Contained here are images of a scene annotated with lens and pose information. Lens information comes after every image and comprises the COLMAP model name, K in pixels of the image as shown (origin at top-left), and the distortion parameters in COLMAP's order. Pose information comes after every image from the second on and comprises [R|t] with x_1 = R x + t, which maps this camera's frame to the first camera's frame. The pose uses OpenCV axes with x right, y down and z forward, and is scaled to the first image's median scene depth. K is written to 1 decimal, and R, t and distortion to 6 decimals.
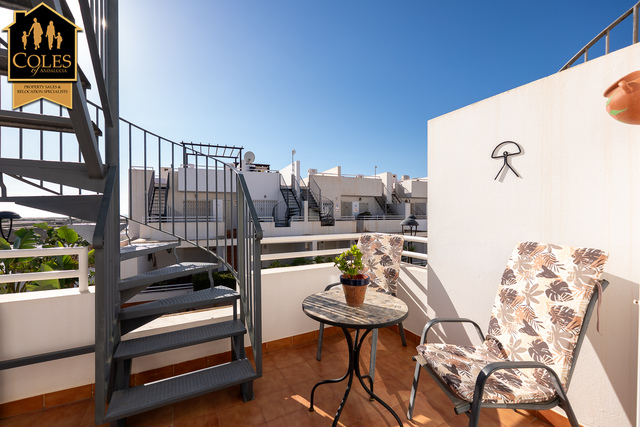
lens RADIAL K [[269.1, 0, 318.2], [0, 269.1, 214.8], [0, 0, 1]] dist [-0.010416, -0.000147]
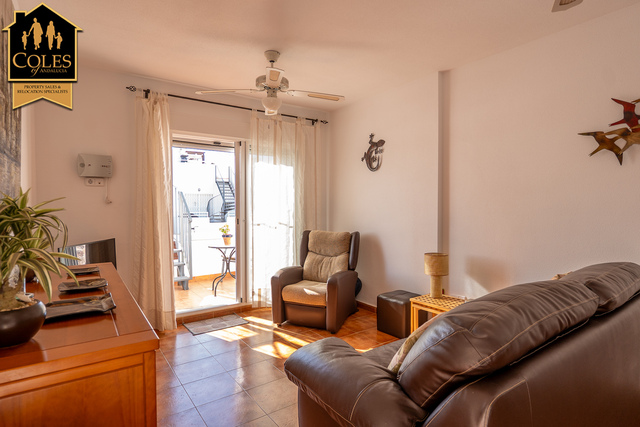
lens RADIAL K [[348.4, 0, 320.0], [0, 348.4, 213.5], [0, 0, 1]] dist [-0.000736, -0.000035]
pose [[0.991103, -0.004146, 0.133034, 0.058337], [0.002291, 0.999898, 0.014097, -0.002927], [-0.133079, -0.013667, 0.991011, -0.255475]]
